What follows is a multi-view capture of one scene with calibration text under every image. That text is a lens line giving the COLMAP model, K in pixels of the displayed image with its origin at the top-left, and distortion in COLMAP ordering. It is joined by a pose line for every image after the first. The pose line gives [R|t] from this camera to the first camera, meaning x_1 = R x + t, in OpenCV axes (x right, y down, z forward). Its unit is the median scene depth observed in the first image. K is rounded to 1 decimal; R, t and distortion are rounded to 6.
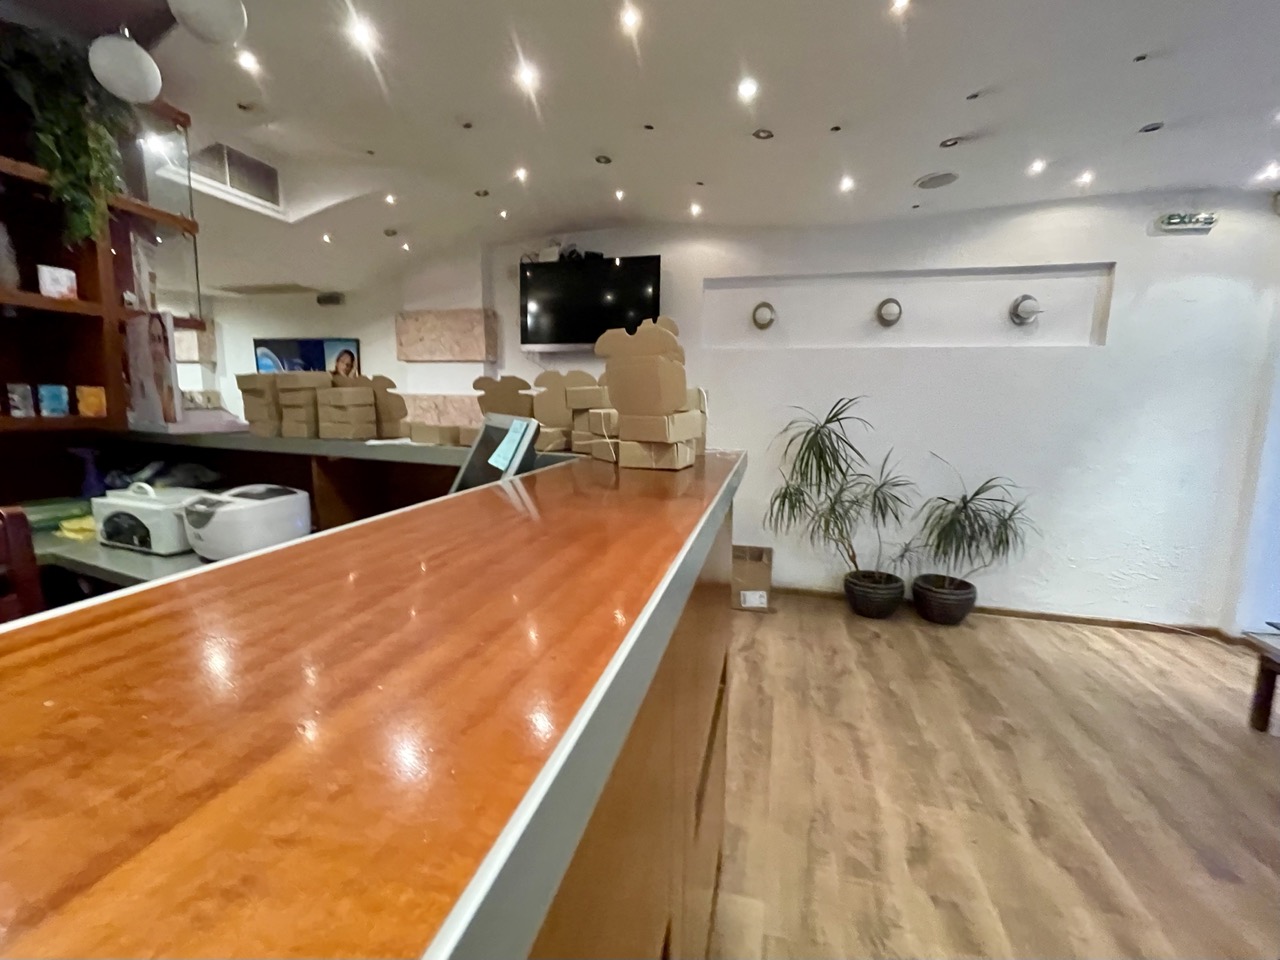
lens RADIAL K [[547.0, 0, 638.5], [0, 547.0, 475.9], [0, 0, 1]] dist [-0.002647, 0.000163]
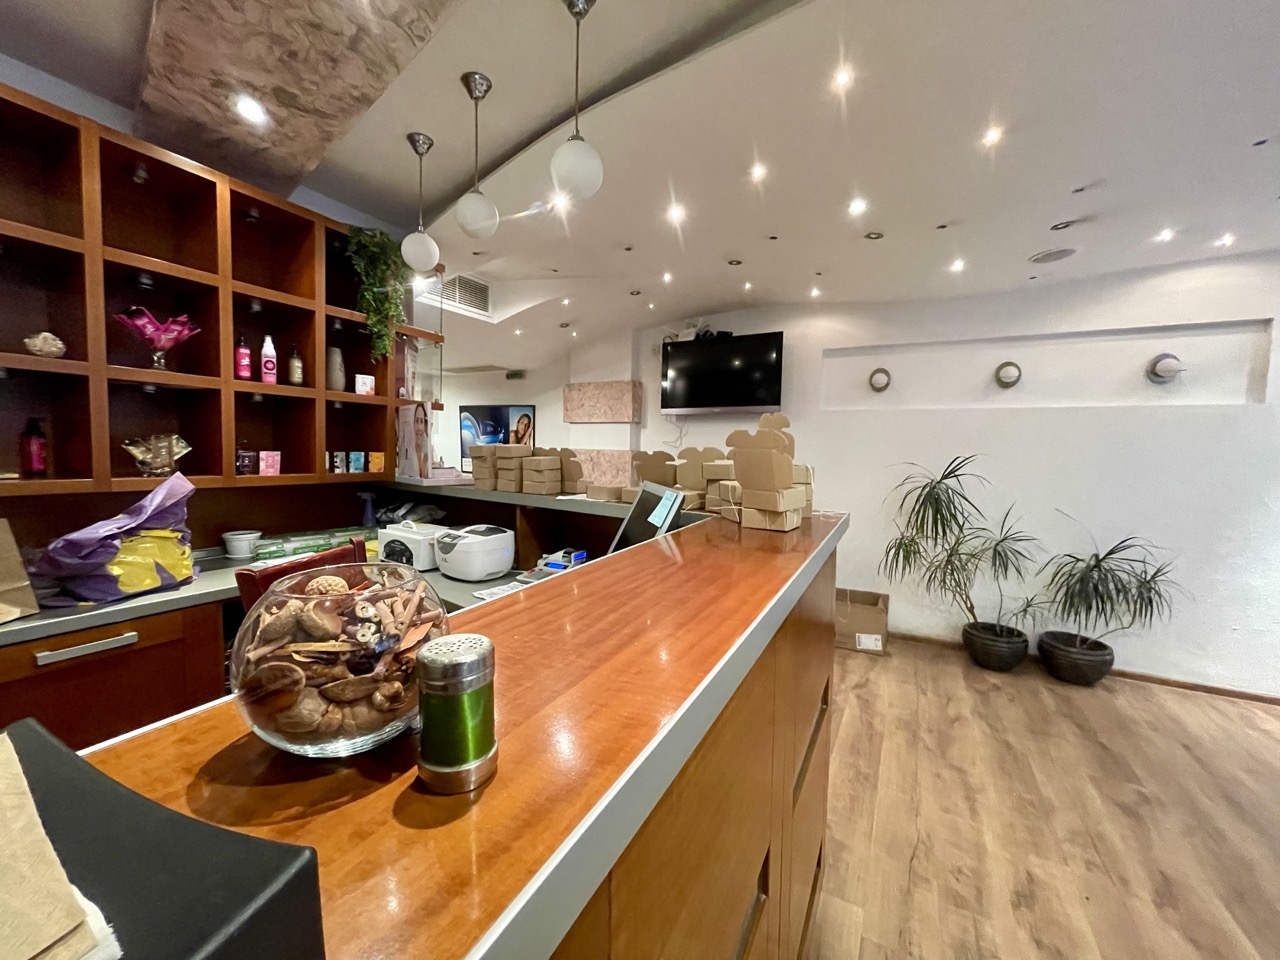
lens RADIAL K [[514.0, 0, 642.0], [0, 514.0, 484.7], [0, 0, 1]] dist [-0.002431, -0.000195]
pose [[0.973418, 0.019458, -0.228206, 0.006351], [-0.032033, 0.998158, -0.051530, -0.023178], [0.226783, 0.057470, 0.972248, -0.147591]]
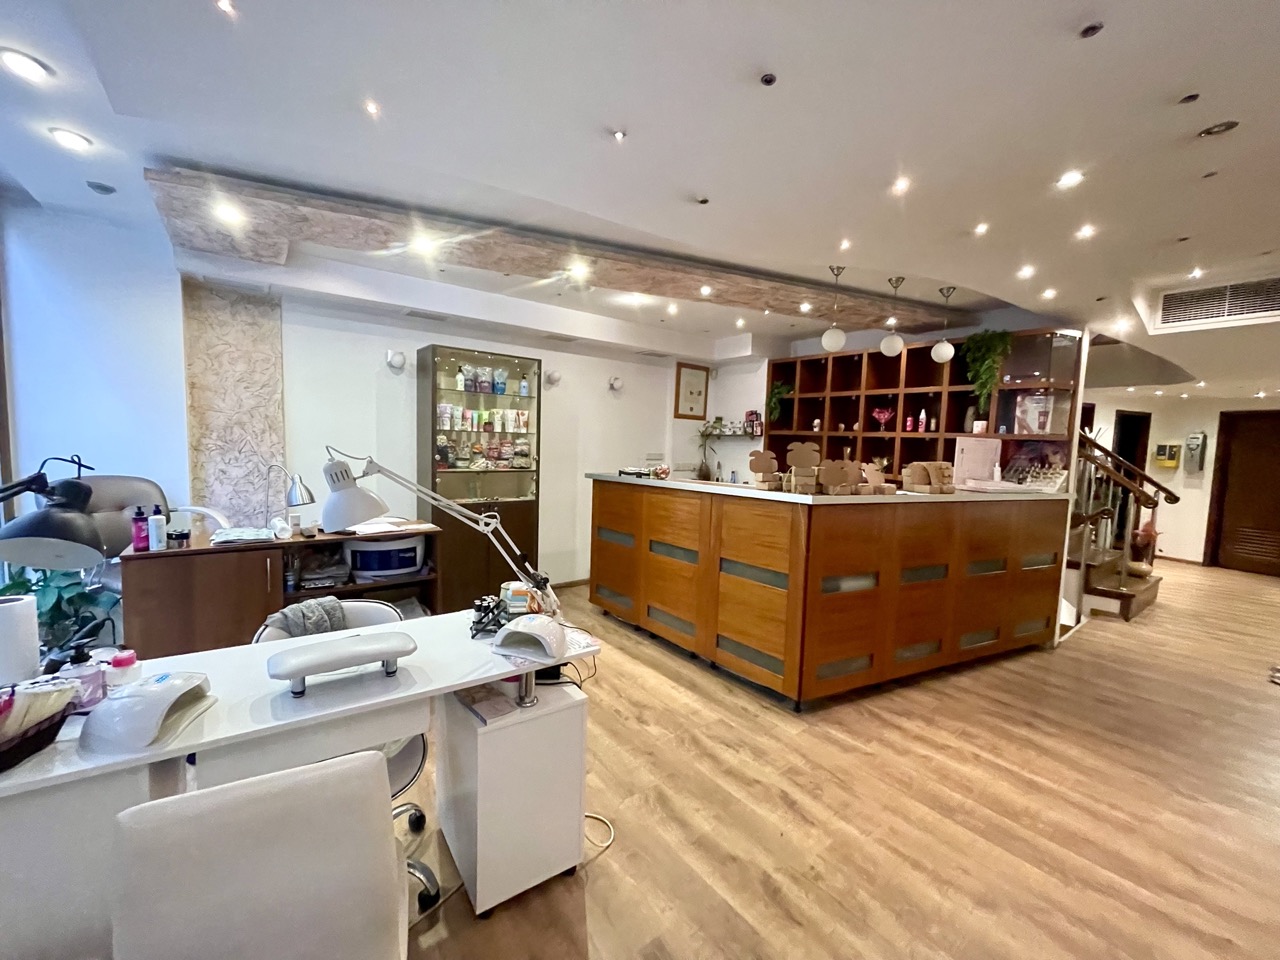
lens RADIAL K [[514.0, 0, 636.5], [0, 514.0, 480.0], [0, 0, 1]] dist [-0.002431, -0.000195]
pose [[-0.610303, 0.016977, -0.791986, 1.509384], [-0.150162, 0.979165, 0.136704, -0.184908], [0.777806, 0.202357, -0.595038, 1.123546]]
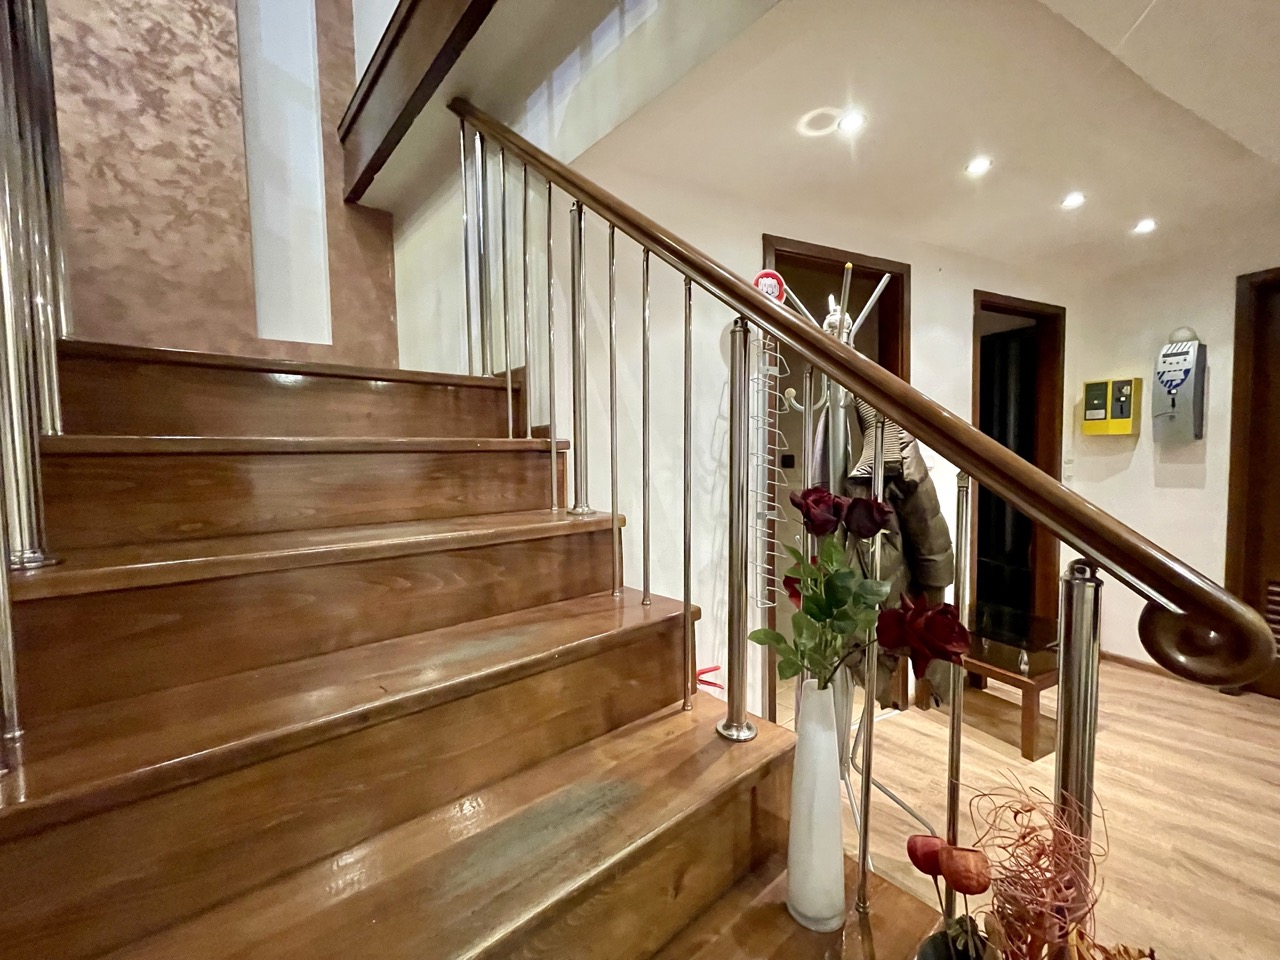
lens RADIAL K [[514.0, 0, 621.4], [0, 514.0, 486.4], [0, 0, 1]] dist [-0.002431, -0.000195]
pose [[-0.569496, 0.038889, -0.821074, -1.866015], [-0.100055, 0.988173, 0.116202, -0.236801], [0.815882, 0.148329, -0.558870, 1.594065]]
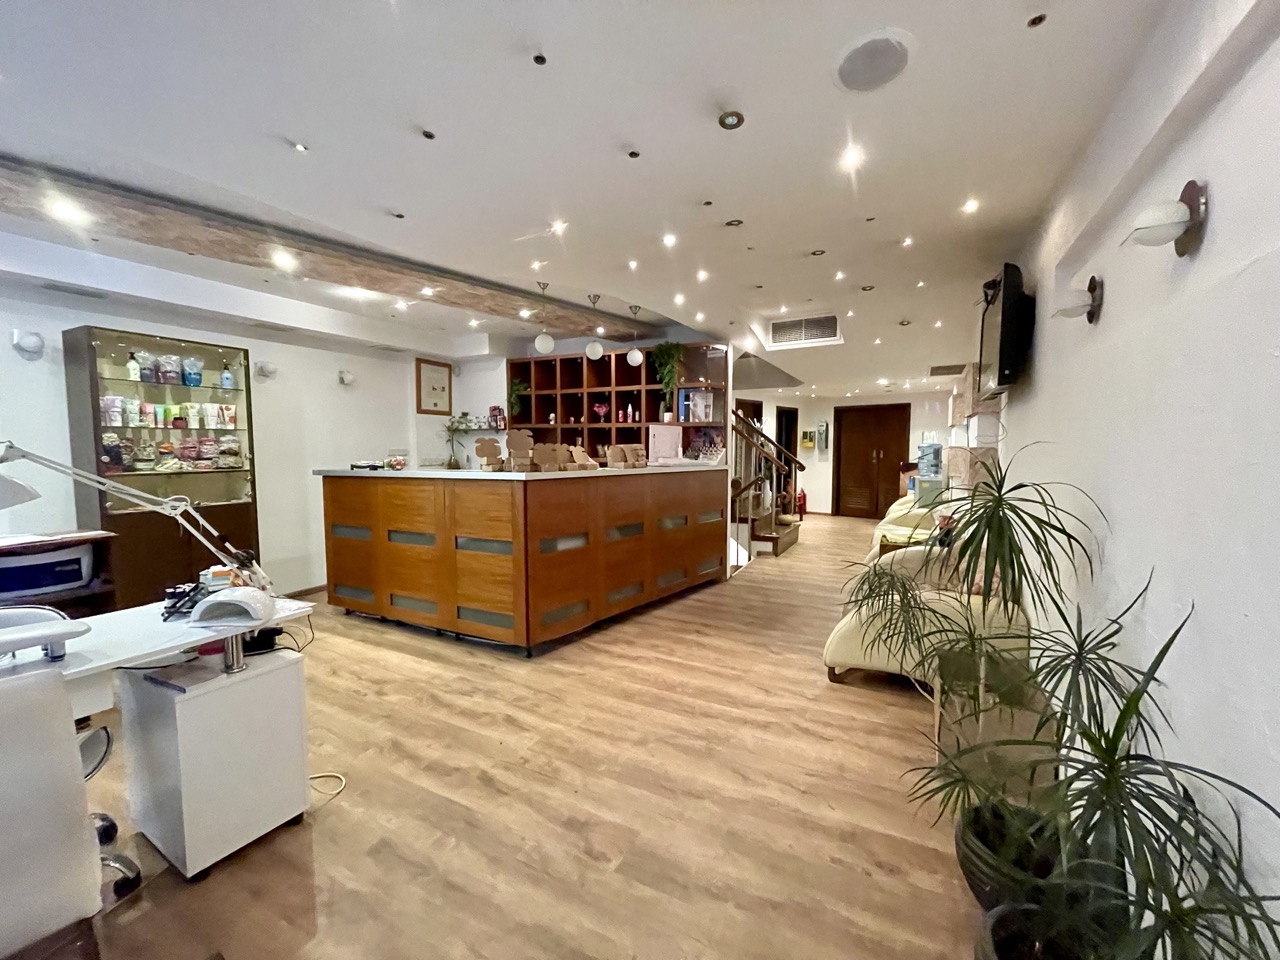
lens RADIAL K [[514.0, 0, 637.4], [0, 514.0, 482.0], [0, 0, 1]] dist [-0.002431, -0.000195]
pose [[-0.221601, 0.047069, -0.974001, 1.658646], [-0.133332, 0.987991, 0.078081, -0.173717], [0.965979, 0.147168, -0.212664, 1.378309]]
